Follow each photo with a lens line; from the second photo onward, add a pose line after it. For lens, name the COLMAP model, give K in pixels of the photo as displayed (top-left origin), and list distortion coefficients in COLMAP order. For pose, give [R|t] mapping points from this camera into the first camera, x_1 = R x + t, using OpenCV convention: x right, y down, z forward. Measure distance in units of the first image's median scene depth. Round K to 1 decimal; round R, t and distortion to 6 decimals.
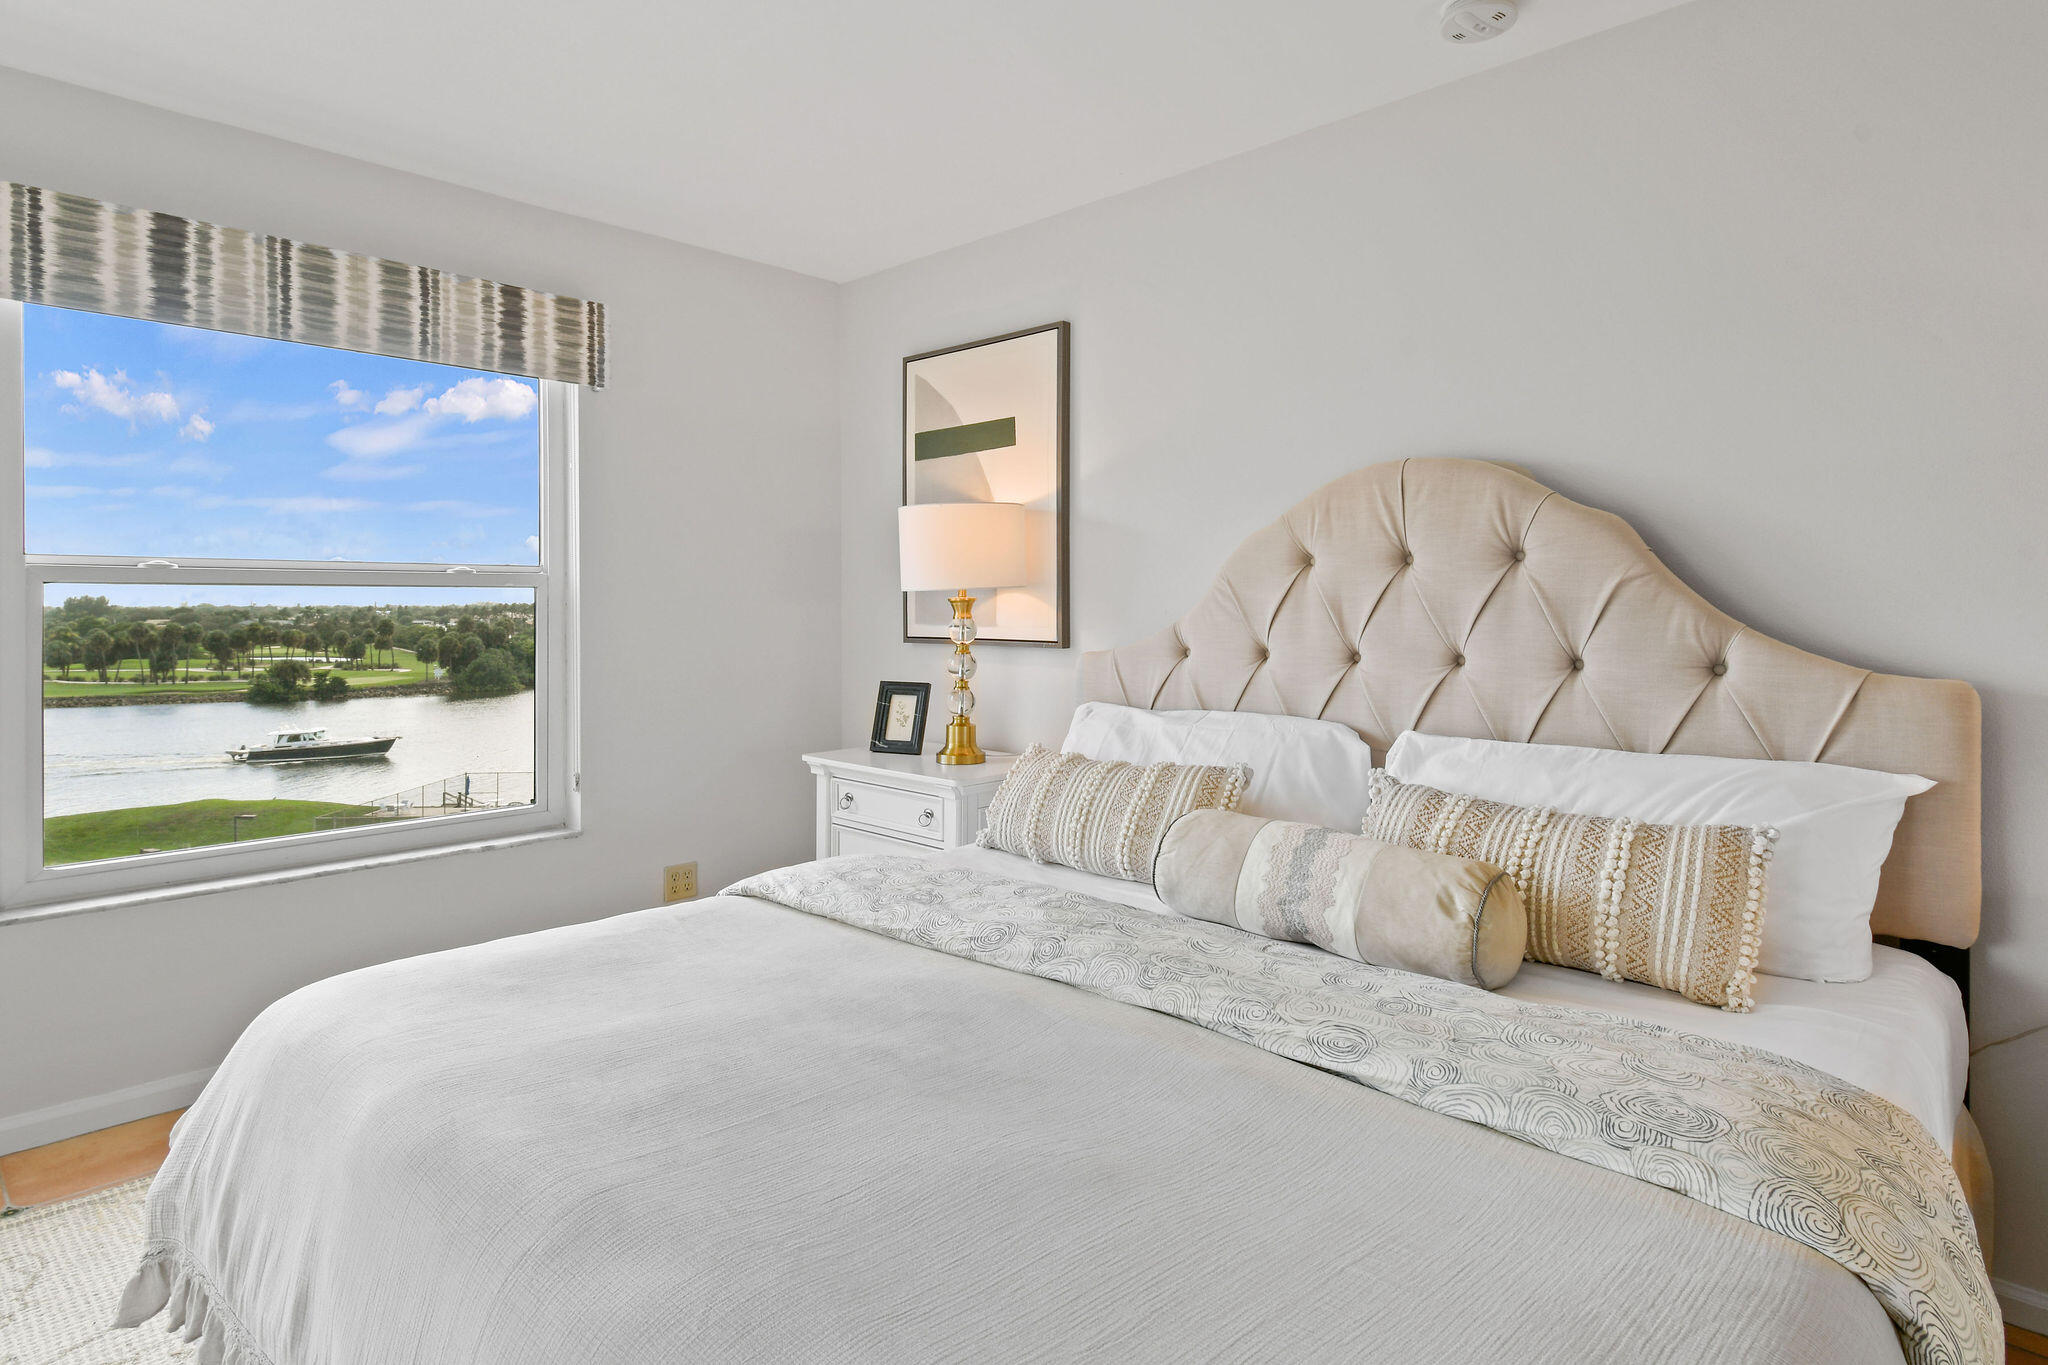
lens RADIAL K [[1102.4, 0, 1031.6], [0, 1102.4, 613.6], [0, 0, 1]] dist [0.026838, -0.011730]
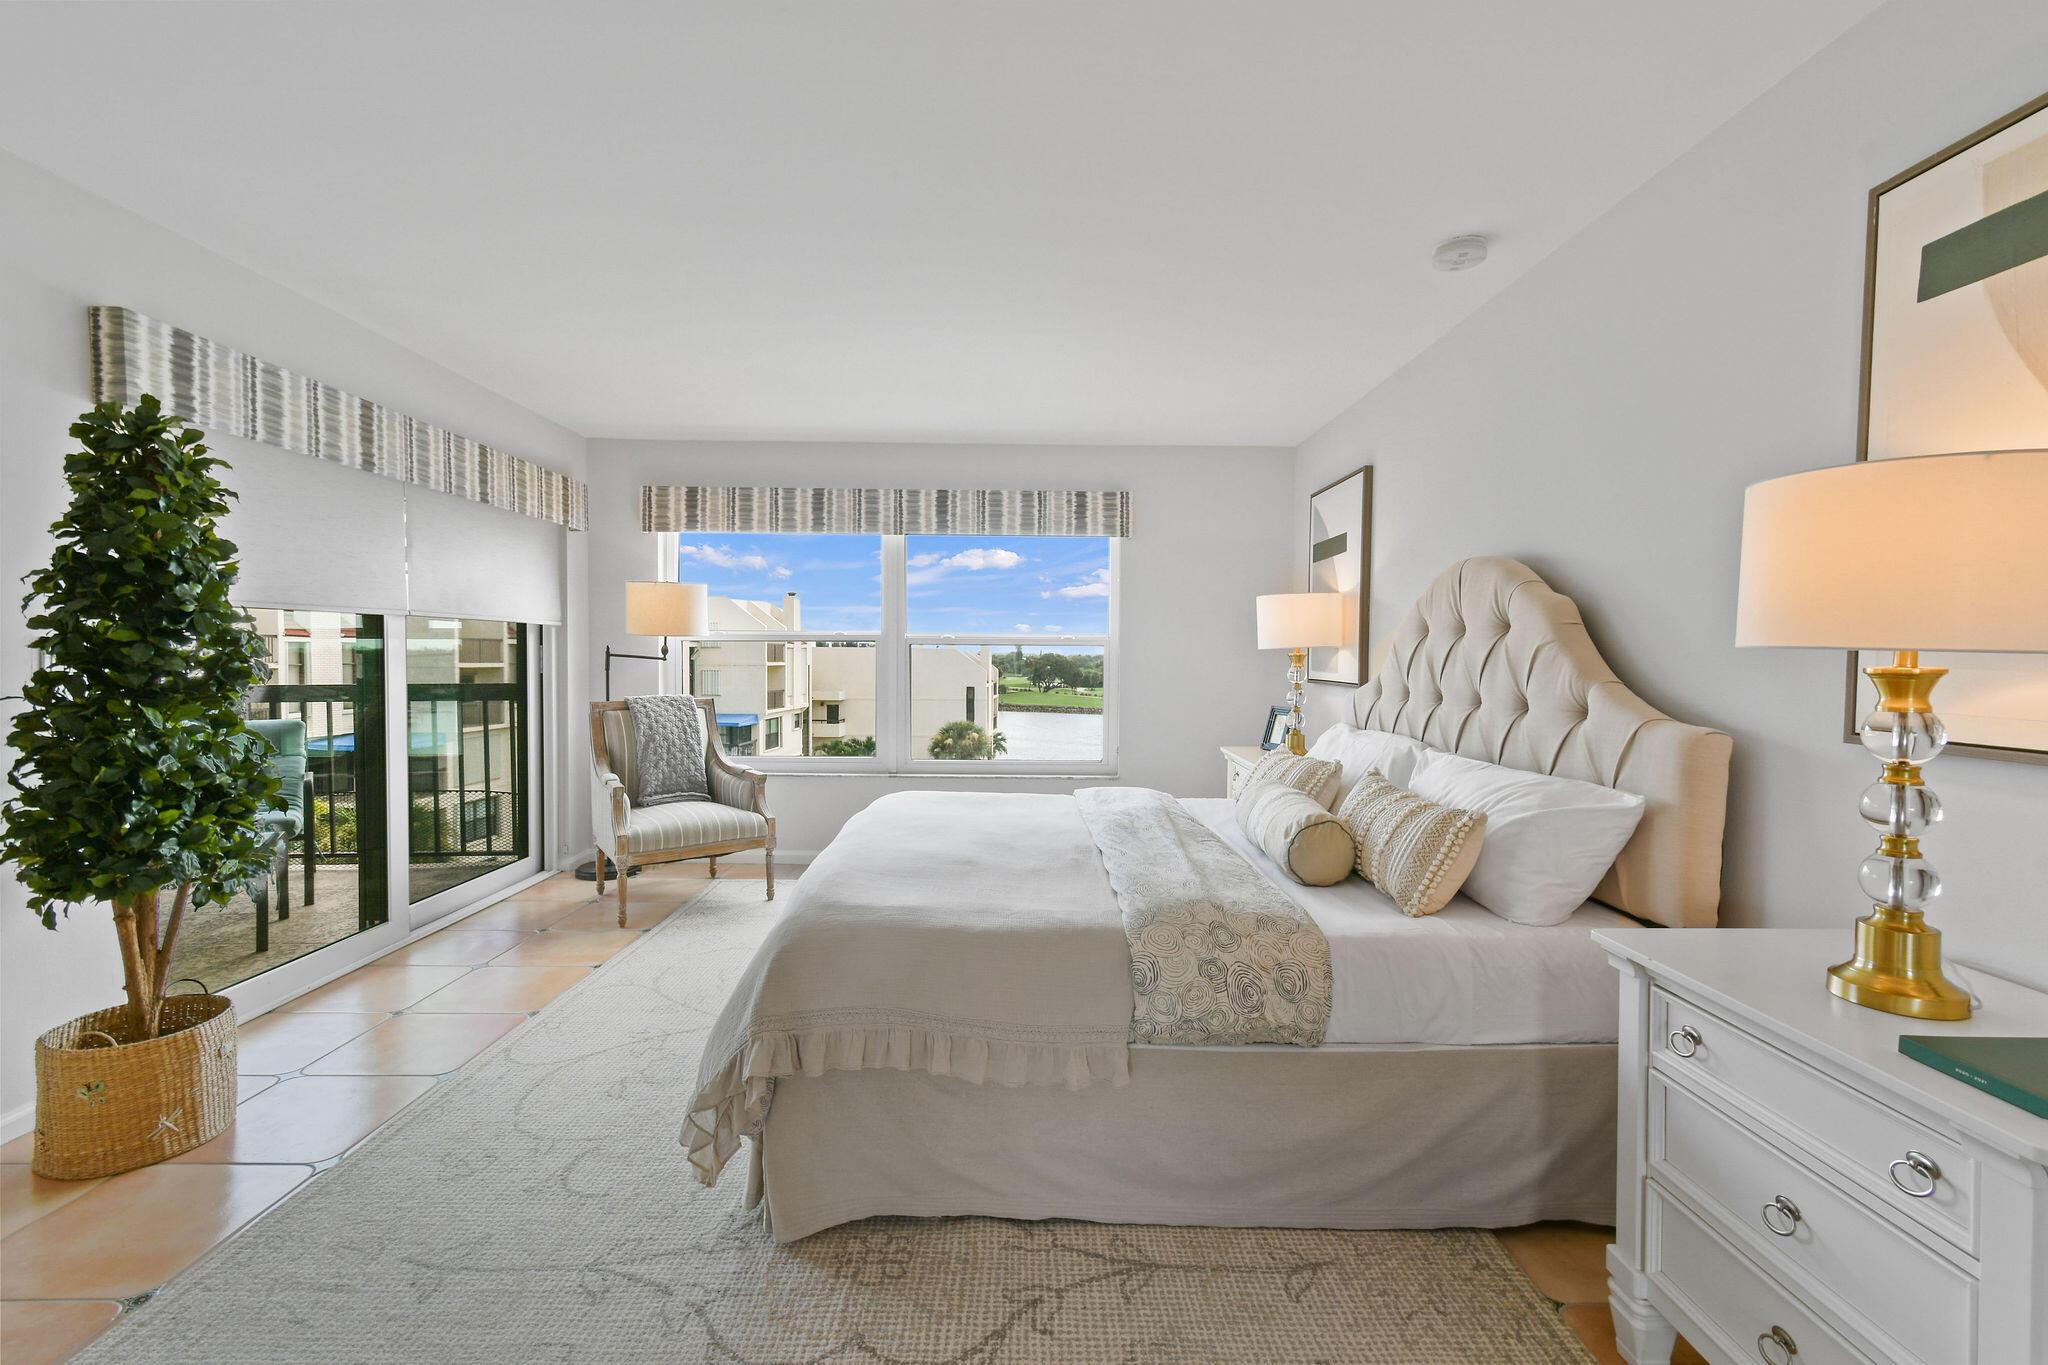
lens RADIAL K [[886.0, 0, 1034.6], [0, 886.0, 687.4], [0, 0, 1]] dist [0.000207, 0.011621]
pose [[0.695161, 0.036319, -0.717936, 0.677124], [-0.015401, 0.999246, 0.035637, -0.006249], [0.718689, -0.013716, 0.695196, -0.162495]]
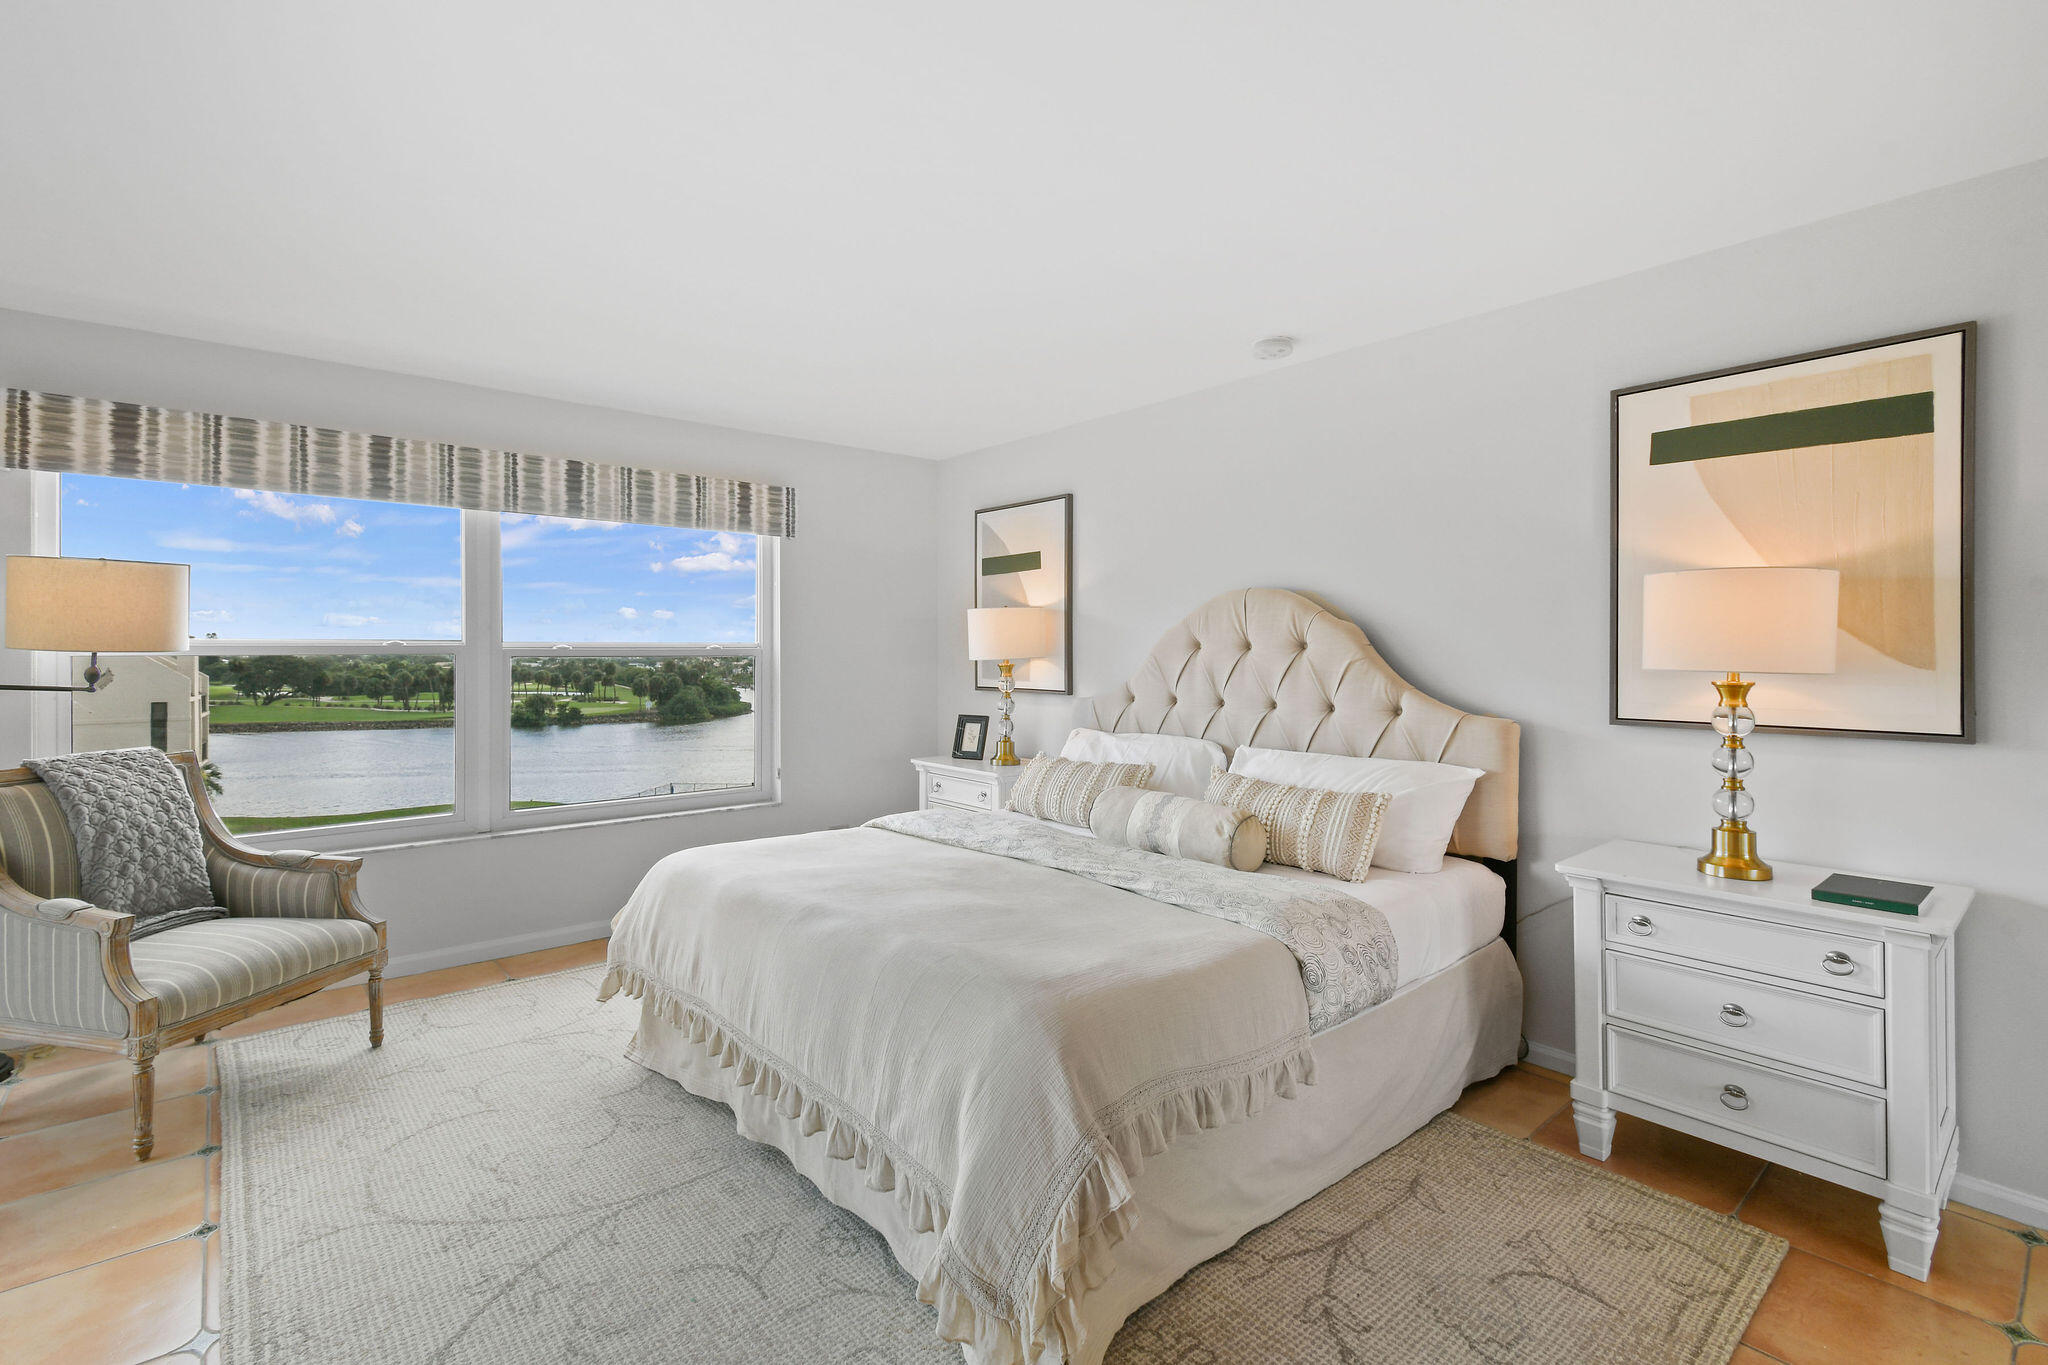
lens RADIAL K [[919.3, 0, 1017.9], [0, 919.3, 663.0], [0, 0, 1]] dist [0.010463, -0.000721]
pose [[0.993960, 0.001941, -0.109725, 0.121400], [-0.001434, 0.999988, 0.004705, -0.025880], [0.109733, -0.004519, 0.993951, -0.412689]]
